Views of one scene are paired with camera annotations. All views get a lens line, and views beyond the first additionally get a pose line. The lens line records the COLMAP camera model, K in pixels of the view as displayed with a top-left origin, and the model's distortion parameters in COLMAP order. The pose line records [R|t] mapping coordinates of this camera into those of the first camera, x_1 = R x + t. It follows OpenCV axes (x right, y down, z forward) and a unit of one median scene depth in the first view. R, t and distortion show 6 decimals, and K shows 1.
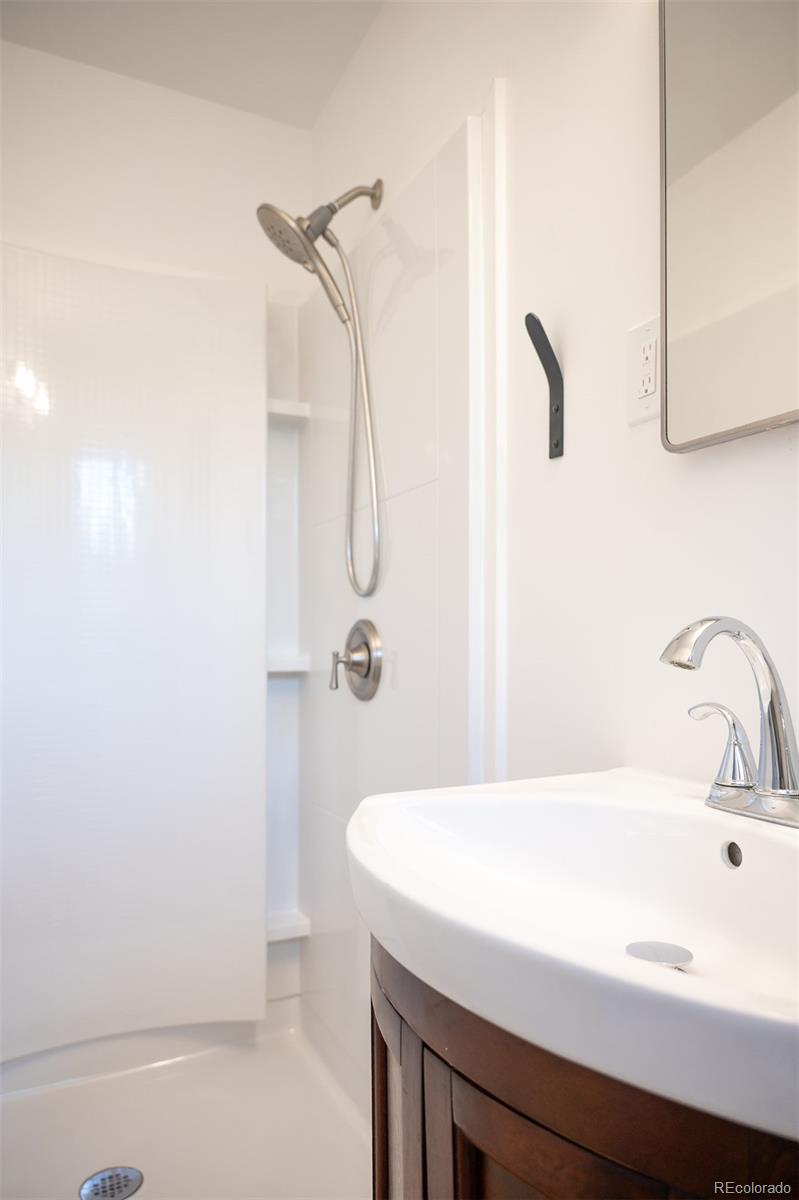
lens RADIAL K [[849.5, 0, 399.5], [0, 849.5, 634.7], [0, 0, 1]] dist [-0.005035, -0.010553]
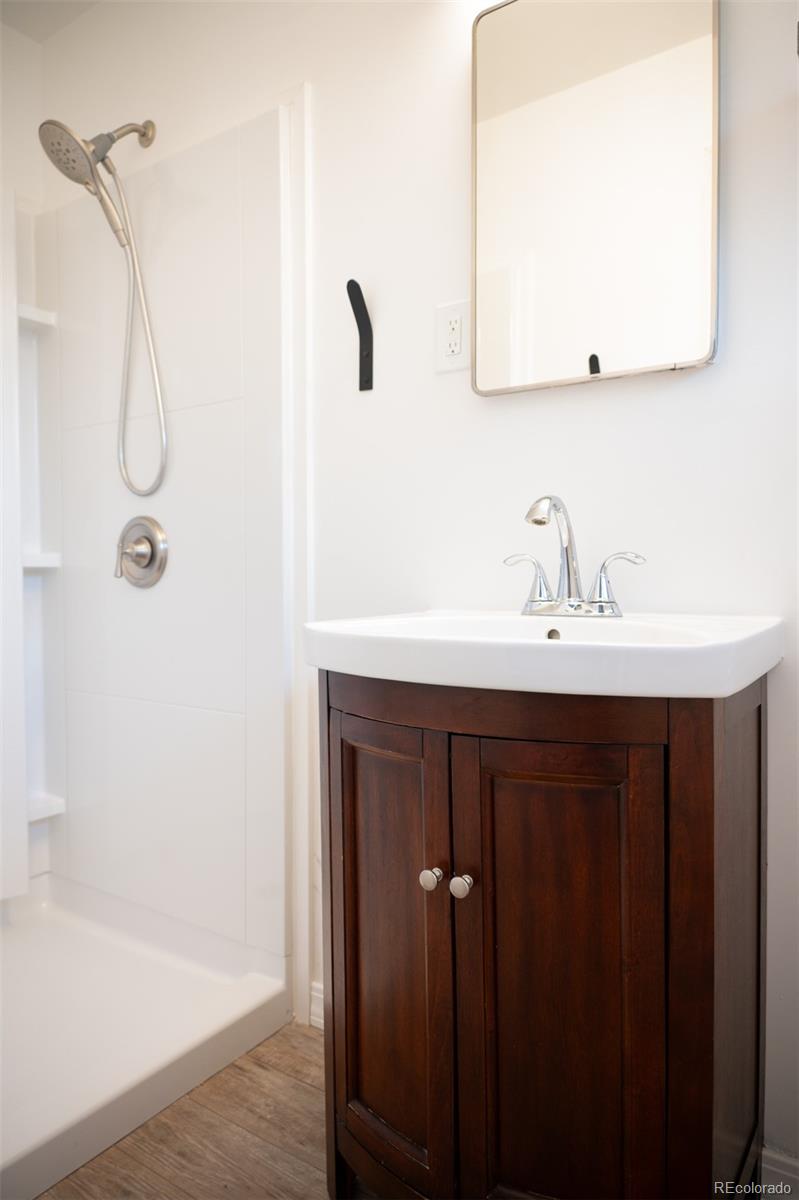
lens RADIAL K [[806.9, 0, 399.5], [0, 806.9, 600.0], [0, 0, 1]] dist [-0.005442, -0.003772]
pose [[0.878284, -0.019603, 0.477737, -0.259771], [-0.001776, 0.999019, 0.044257, 0.045452], [-0.478136, -0.039719, 0.877387, -0.111009]]
